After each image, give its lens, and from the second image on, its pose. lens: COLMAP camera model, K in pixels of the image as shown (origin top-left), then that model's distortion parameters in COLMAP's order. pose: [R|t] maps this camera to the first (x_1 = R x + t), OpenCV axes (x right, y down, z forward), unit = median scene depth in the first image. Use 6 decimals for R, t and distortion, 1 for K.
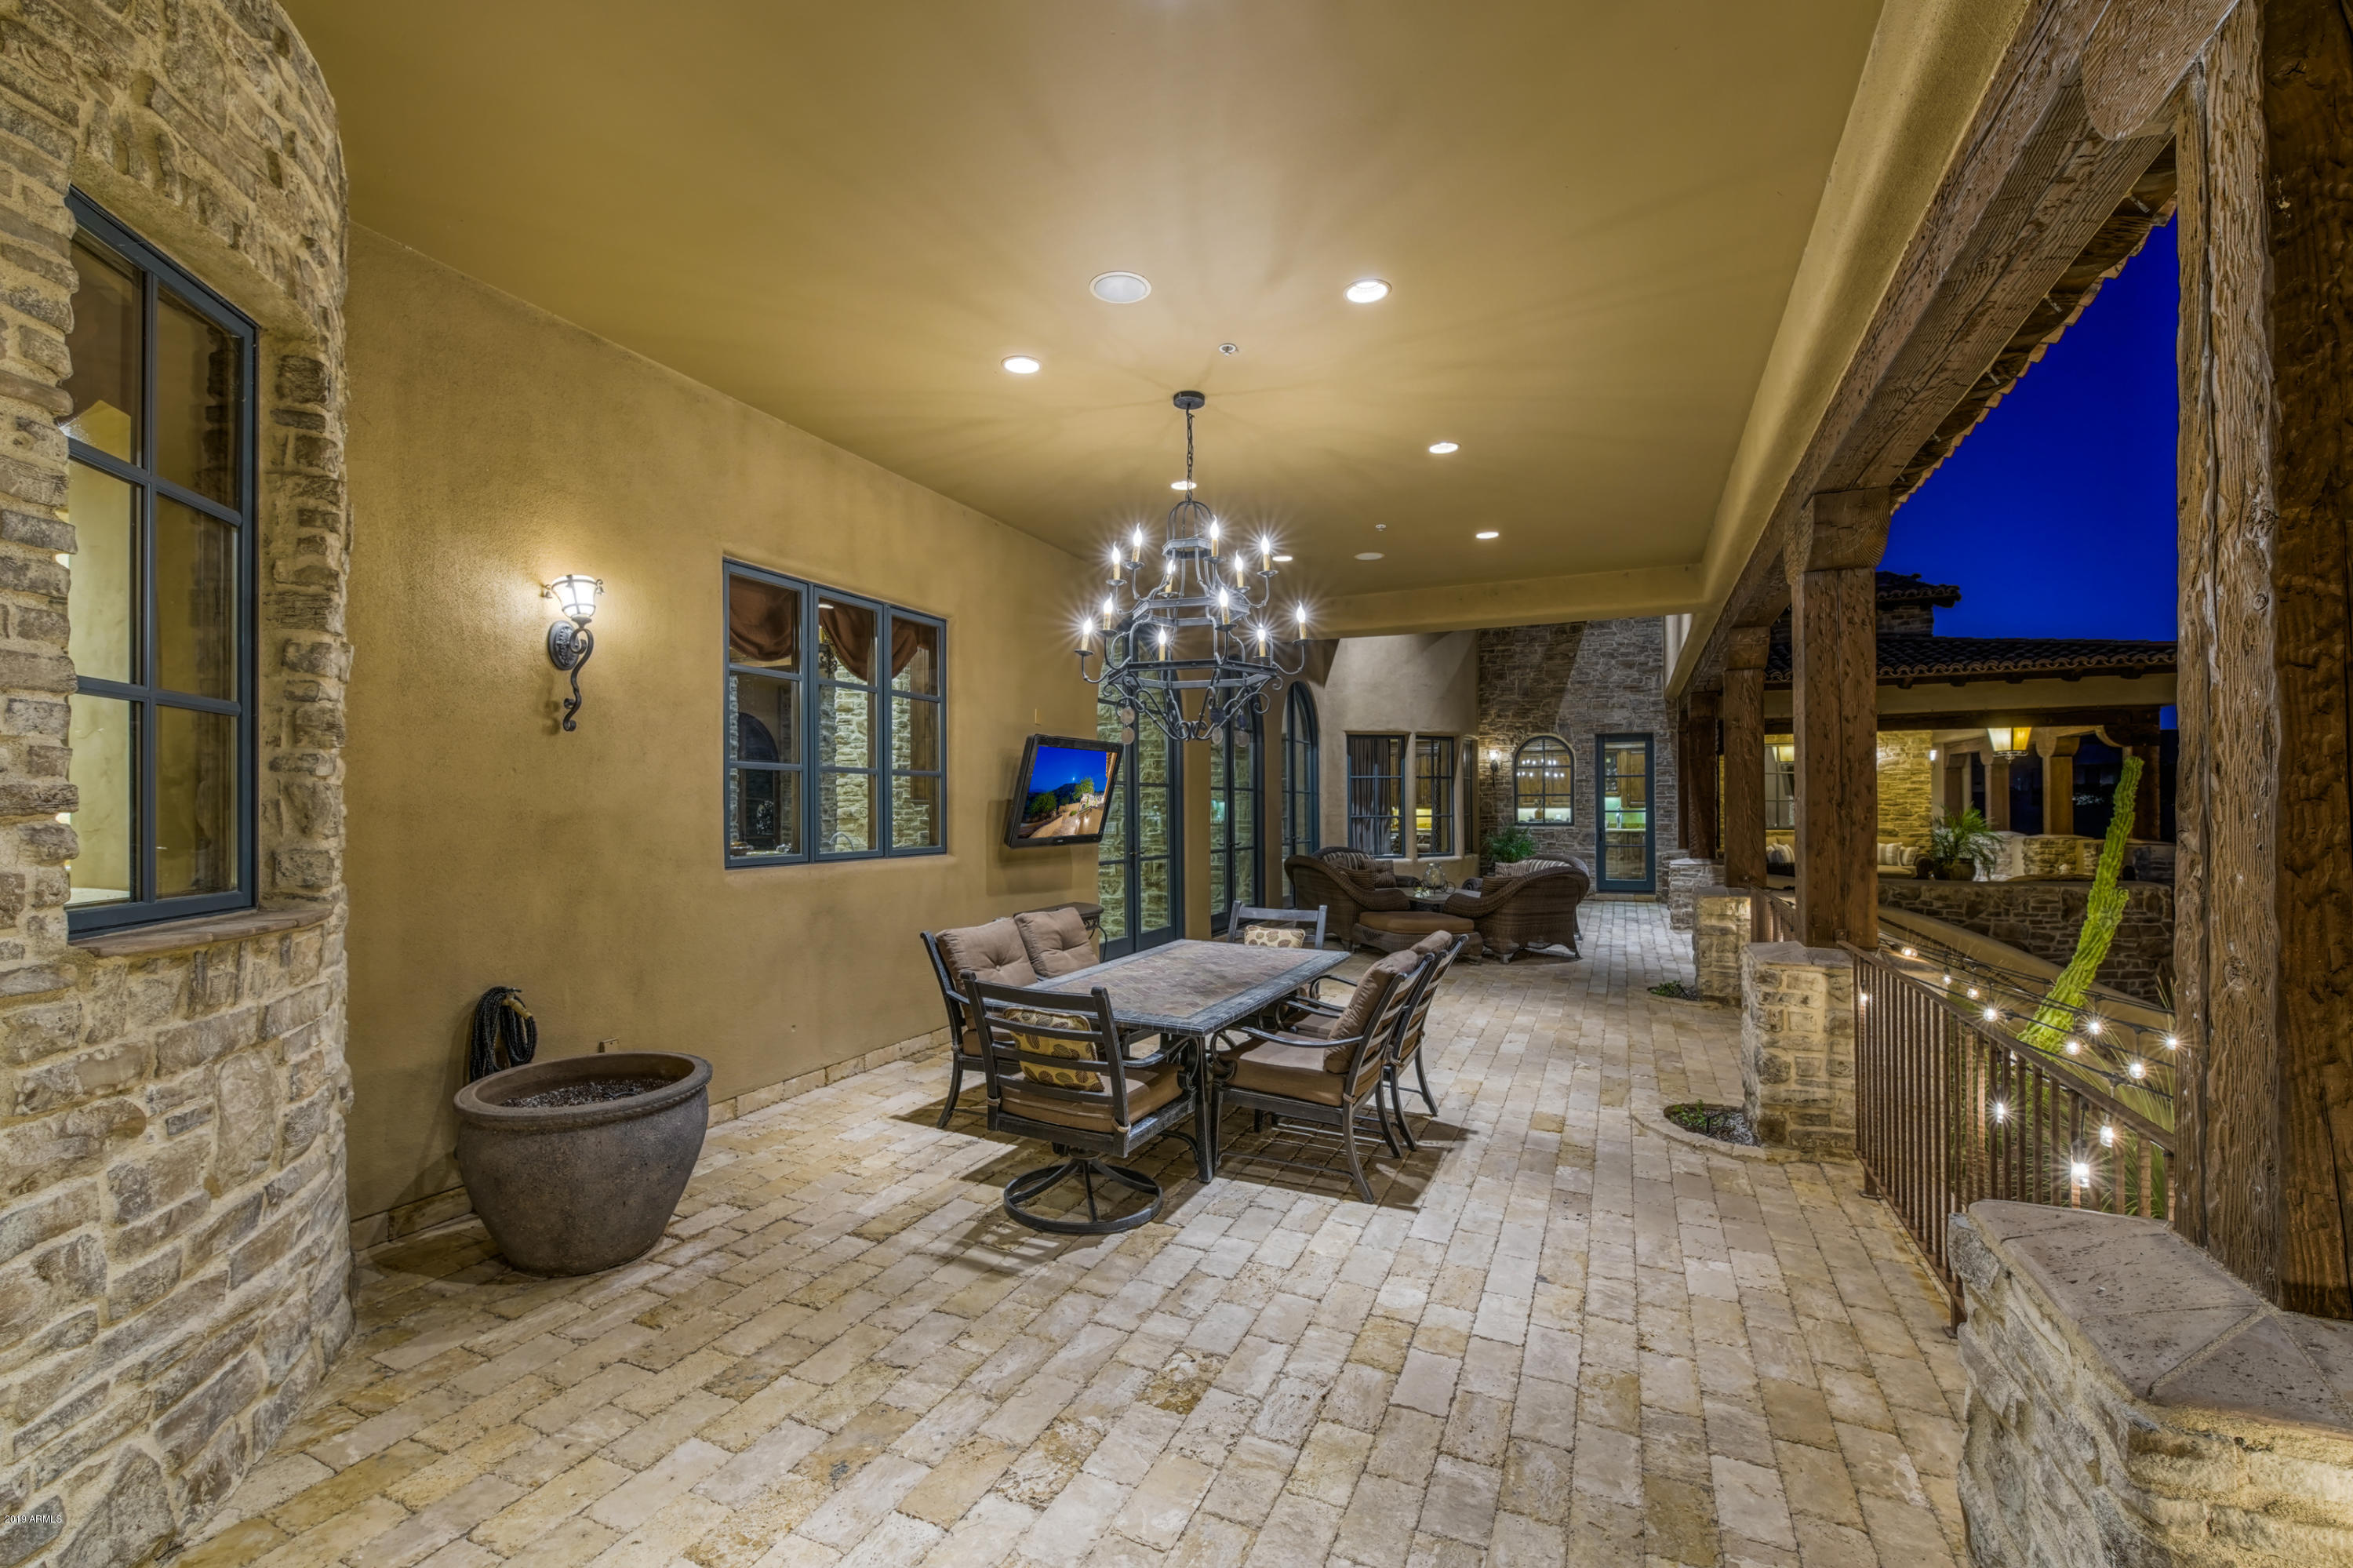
lens RADIAL K [[1016.8, 0, 1162.5], [0, 1016.8, 796.9], [0, 0, 1]] dist [0.005102, -0.002675]
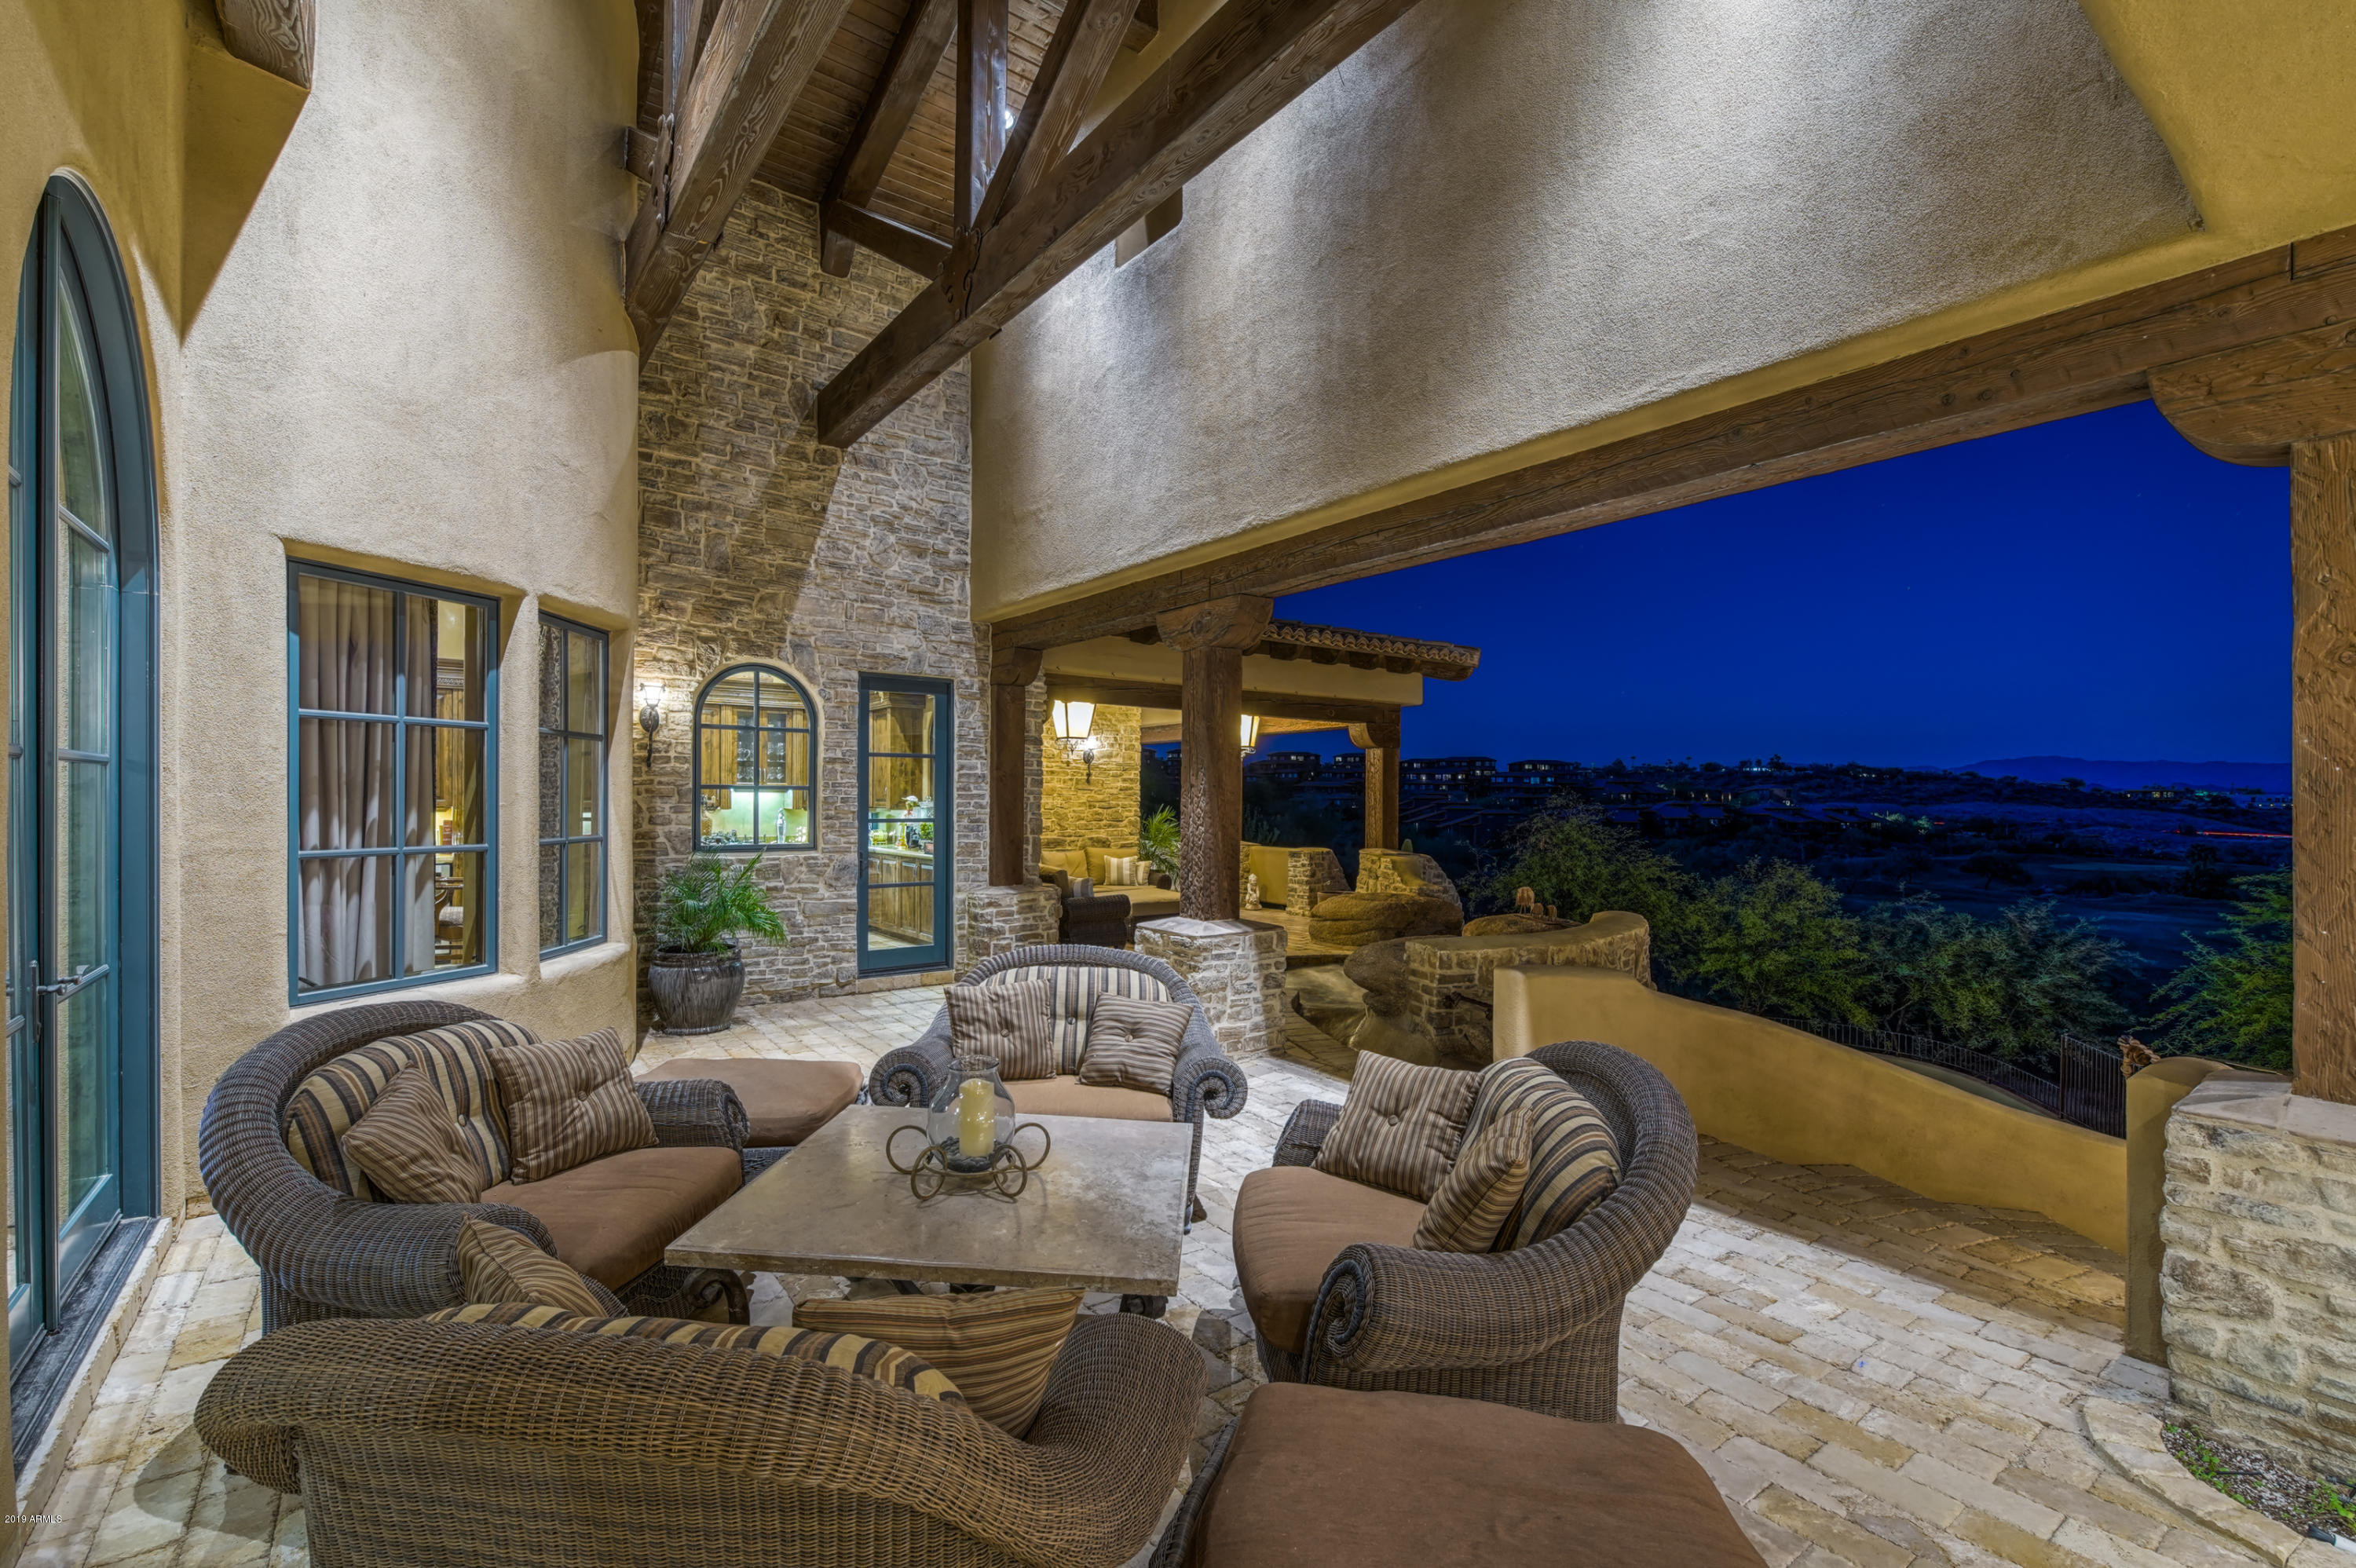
lens RADIAL K [[1017.9, 0, 1170.2], [0, 1017.9, 796.3], [0, 0, 1]] dist [0.005102, -0.002675]
pose [[0.483418, 0.011144, 0.875319, 0.051973], [-0.019525, 0.999807, -0.001945, -0.000494], [-0.875172, -0.016151, 0.483542, 0.617378]]
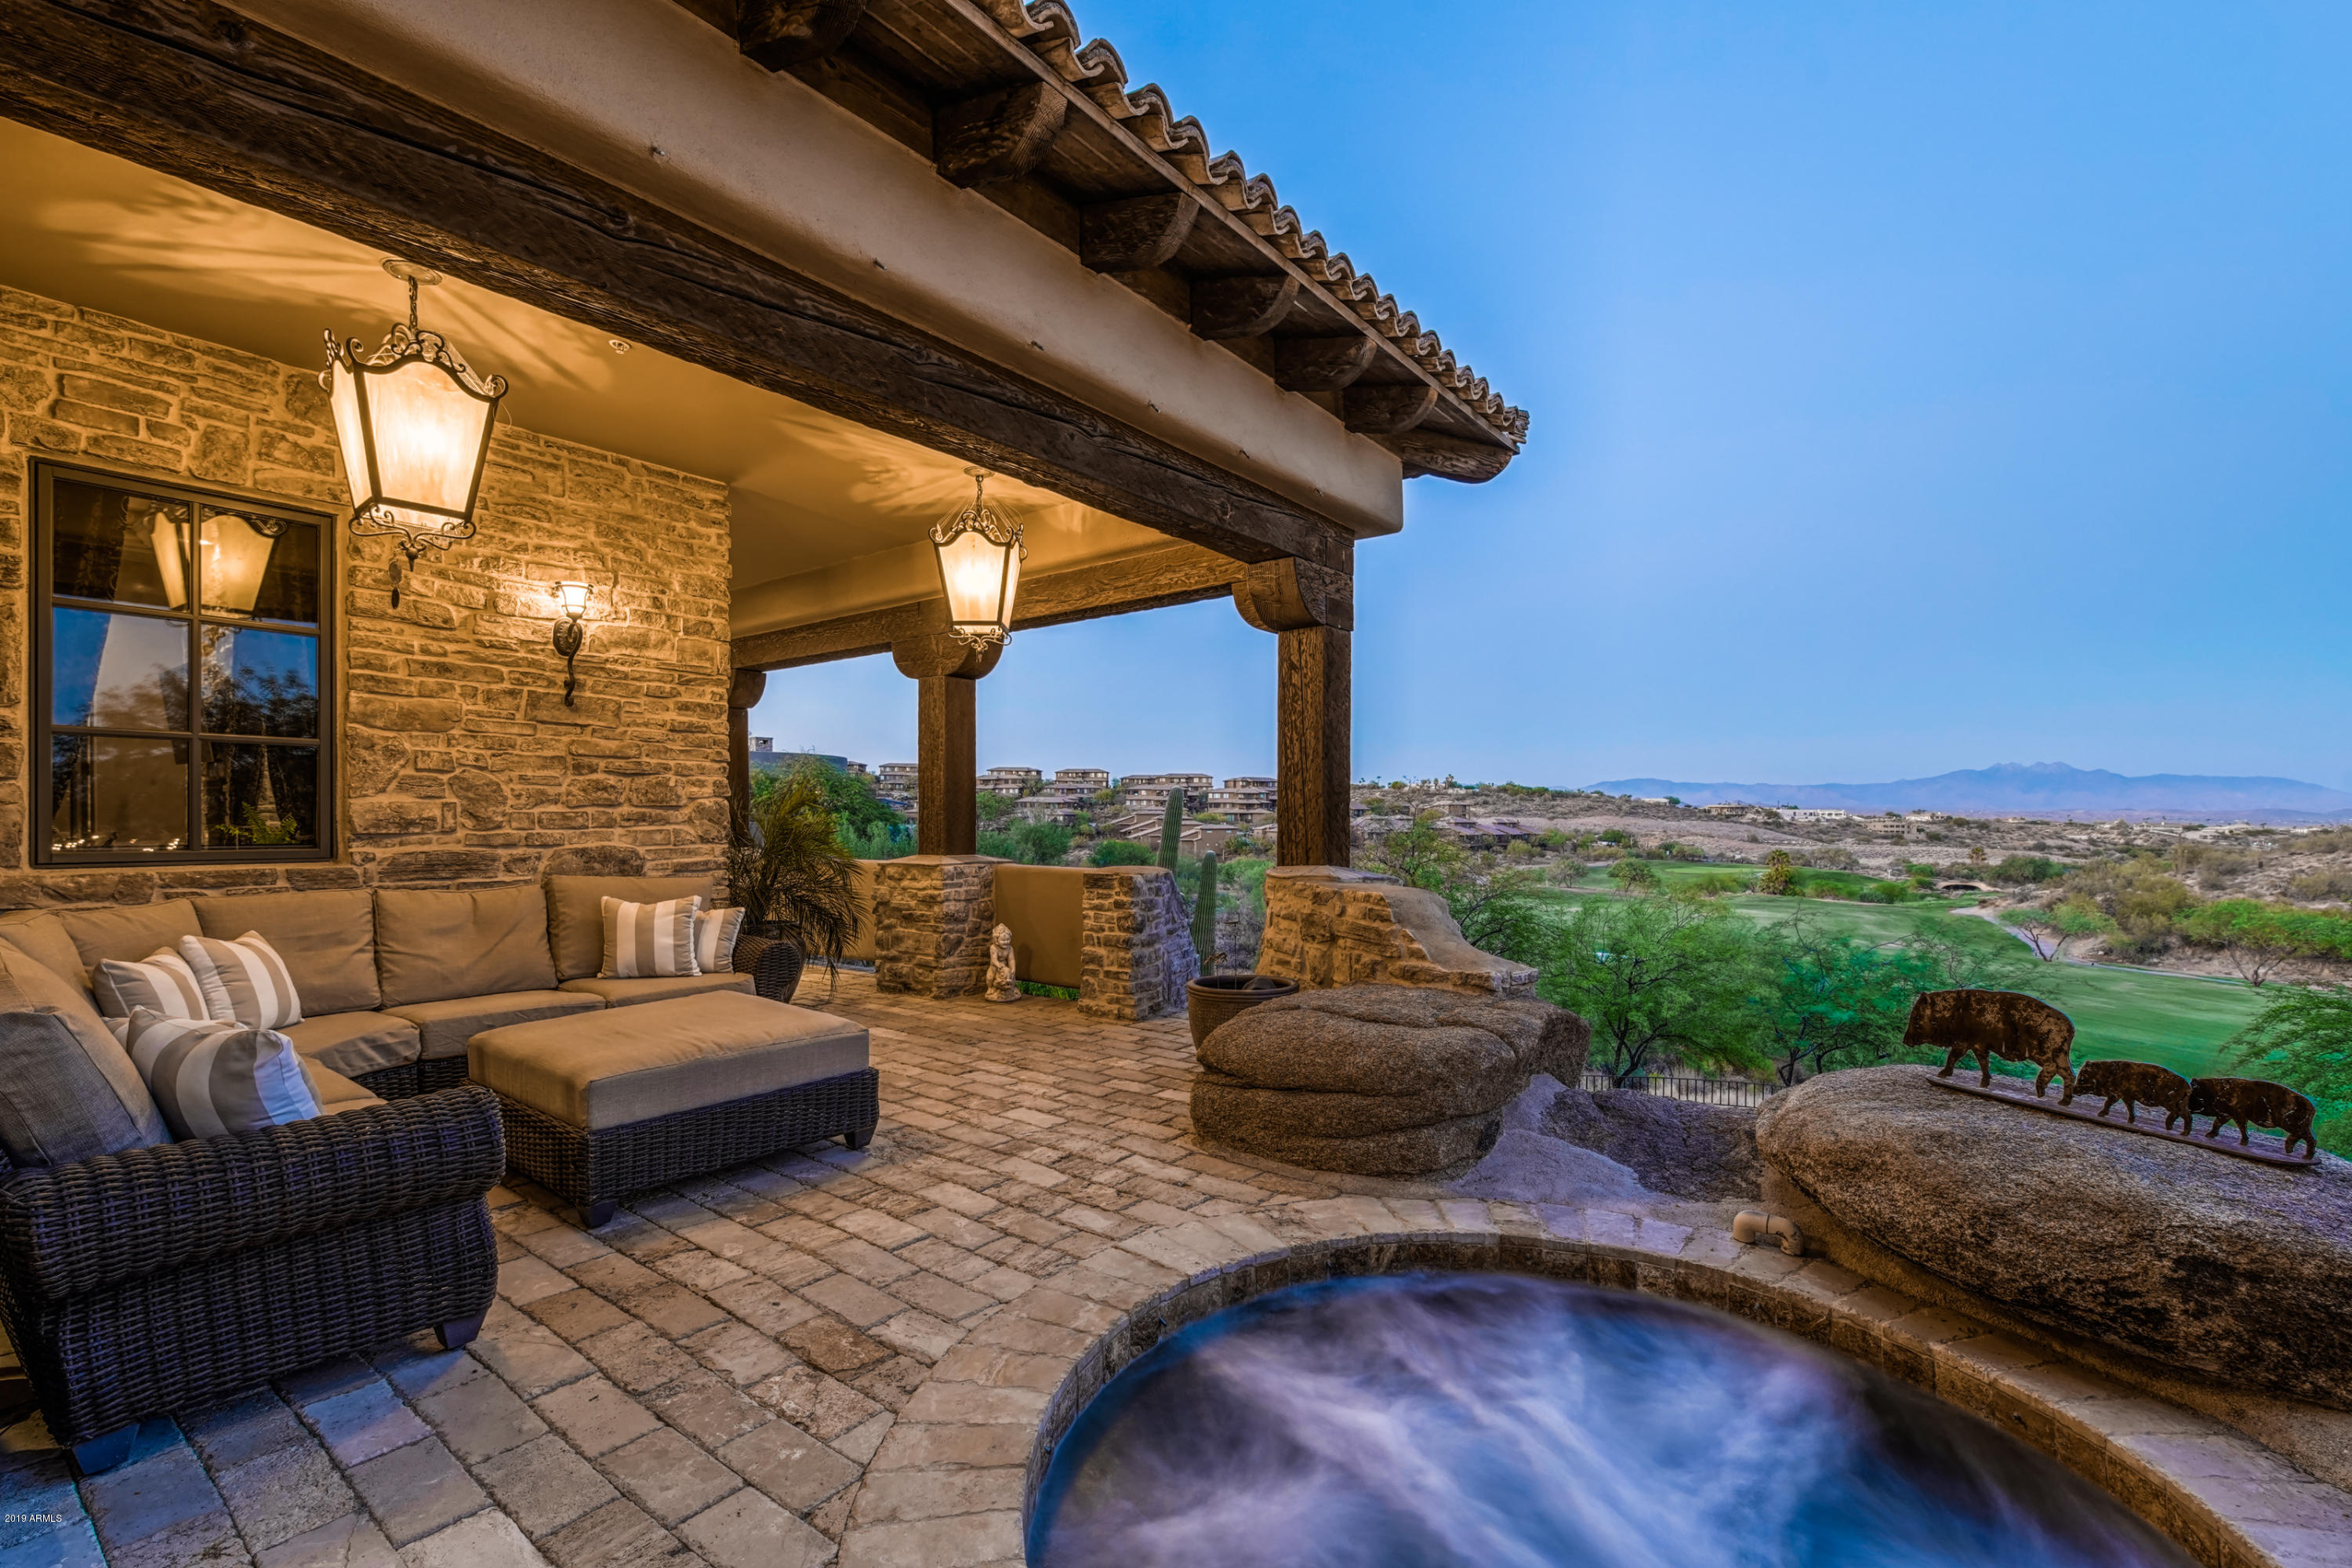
lens RADIAL K [[1016.3, 0, 1177.2], [0, 1016.3, 832.6], [0, 0, 1]] dist [0.005102, -0.002675]
pose [[0.221457, -0.007812, 0.975139, 0.484014], [-0.016184, 0.999801, 0.011685, 0.021074], [-0.975036, -0.018370, 0.221286, 0.824959]]
